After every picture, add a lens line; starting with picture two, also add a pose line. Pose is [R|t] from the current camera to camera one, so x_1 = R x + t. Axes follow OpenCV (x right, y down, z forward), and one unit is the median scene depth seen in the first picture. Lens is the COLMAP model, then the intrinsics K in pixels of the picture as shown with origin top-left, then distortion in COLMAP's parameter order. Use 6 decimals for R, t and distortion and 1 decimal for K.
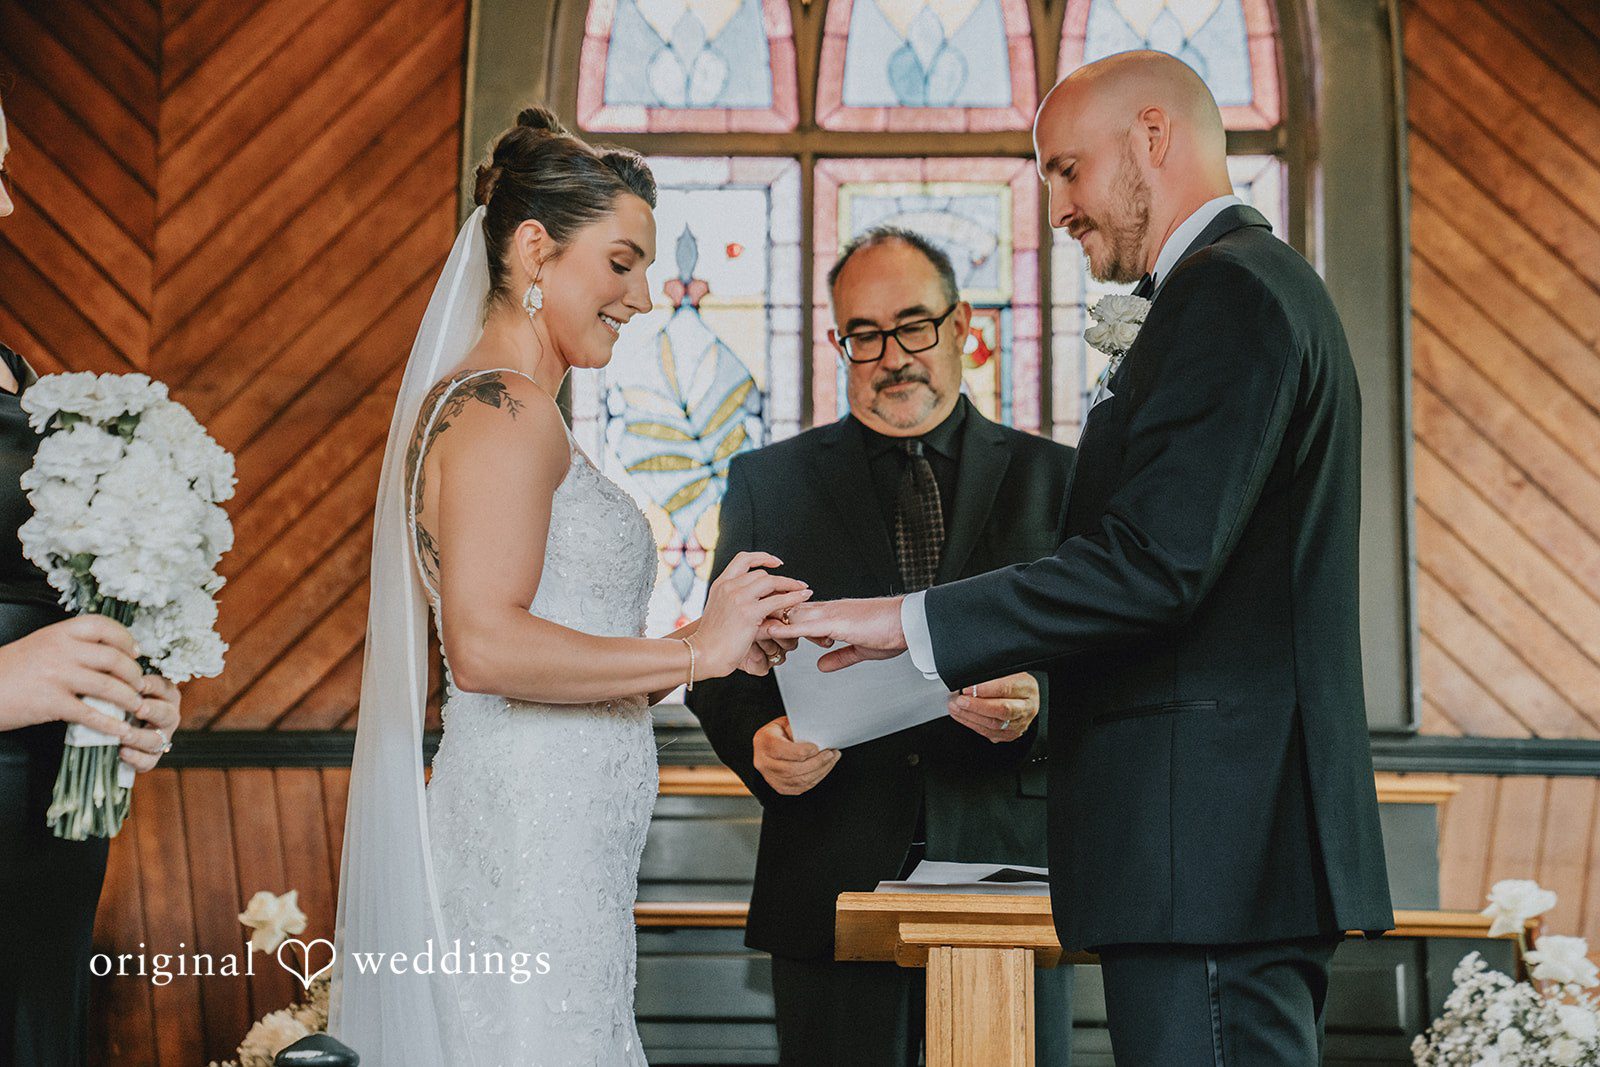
lens RADIAL K [[3206.9, 0, 799.0], [0, 3206.9, 537.8], [0, 0, 1]] dist [0.395305, 0.080611]
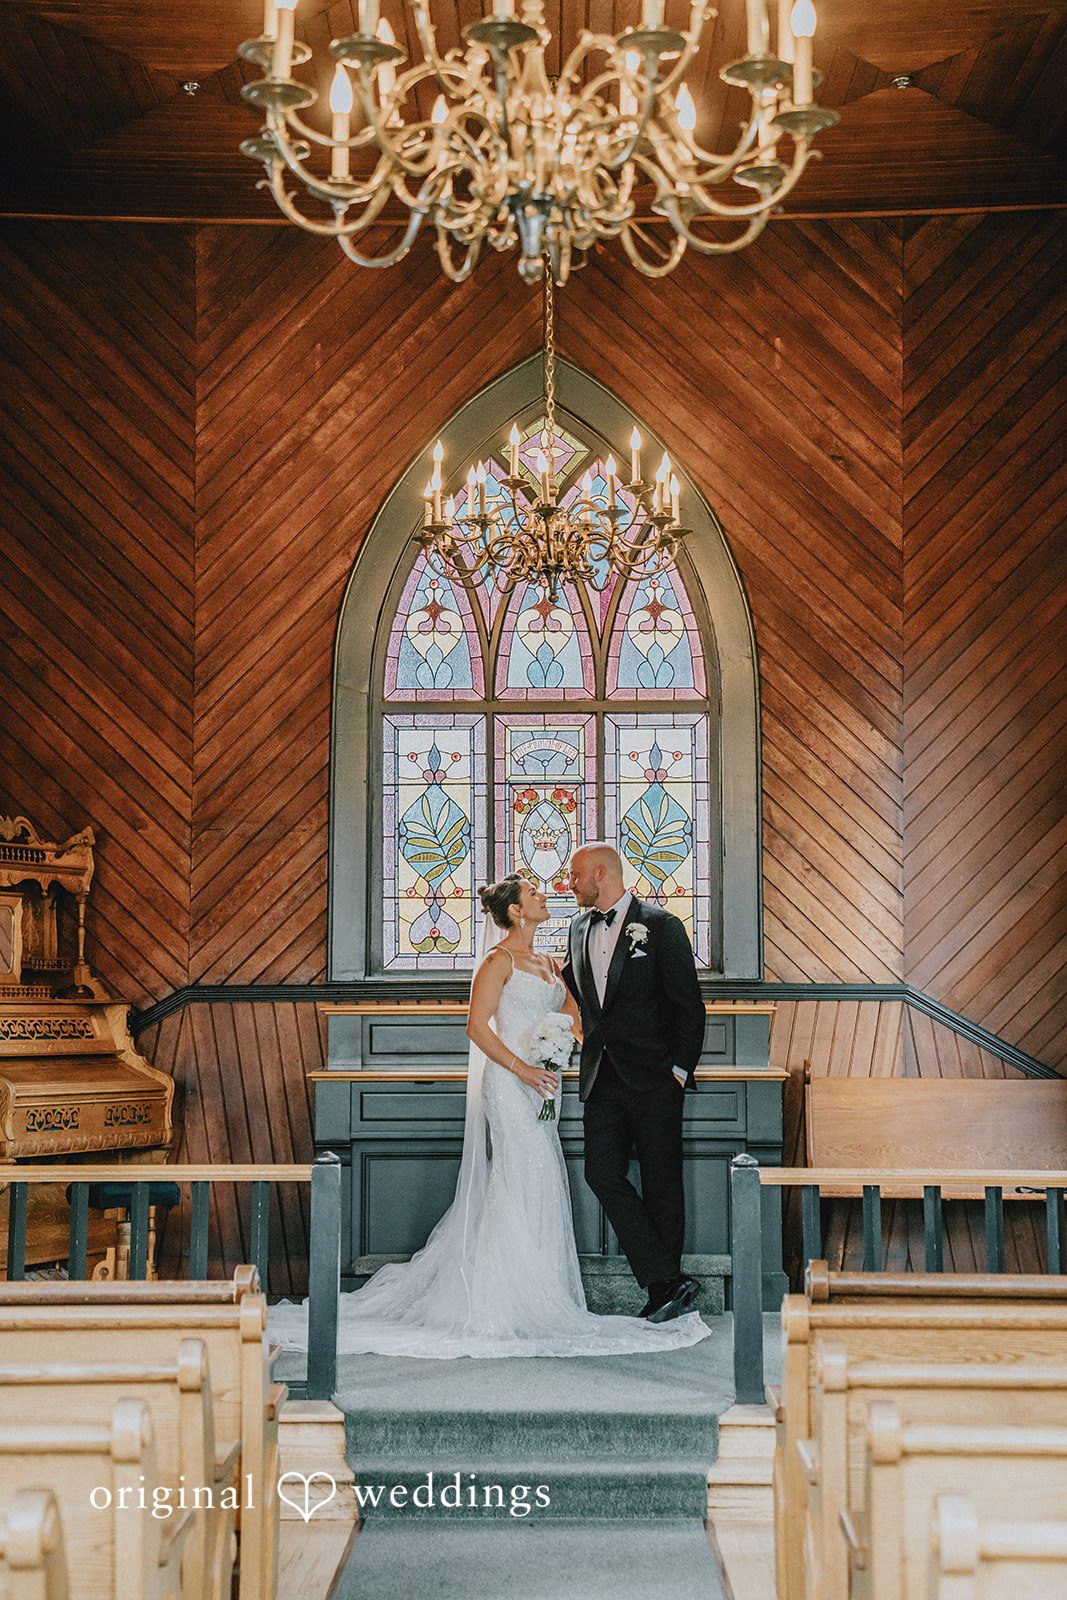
lens RADIAL K [[2907.4, 0, 550.2], [0, 2907.4, 802.2], [0, 0, 1]] dist [0.317825, 0.093514]
pose [[0.999915, -0.008813, 0.009574, 0.024137], [0.007822, 0.995048, 0.099083, -0.256739], [-0.010399, -0.099000, 0.995033, -0.961164]]
